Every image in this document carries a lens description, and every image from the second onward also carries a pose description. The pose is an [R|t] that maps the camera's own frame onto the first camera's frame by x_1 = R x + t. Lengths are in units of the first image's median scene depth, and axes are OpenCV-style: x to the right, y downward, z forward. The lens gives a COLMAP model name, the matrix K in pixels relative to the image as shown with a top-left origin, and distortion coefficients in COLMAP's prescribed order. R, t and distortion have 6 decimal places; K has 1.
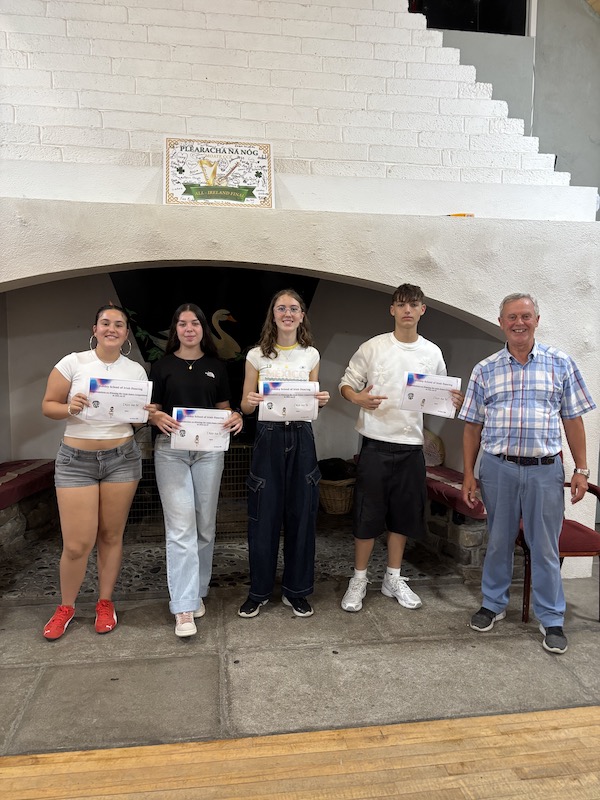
lens RADIAL K [[598.2, 0, 298.5], [0, 598.2, 399.3], [0, 0, 1]] dist [0.026335, -0.012730]
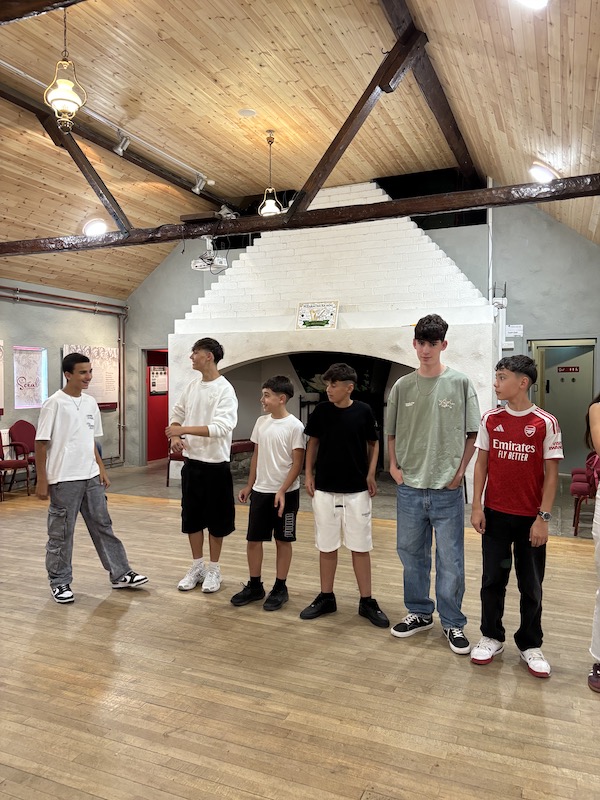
lens RADIAL K [[598.2, 0, 300.8], [0, 598.2, 398.7], [0, 0, 1]] dist [0.026335, -0.012730]
pose [[0.854775, 0.006384, -0.518959, 1.094617], [-0.044688, 0.997116, -0.061340, 0.119742], [0.517071, 0.075623, 0.852595, -1.110959]]
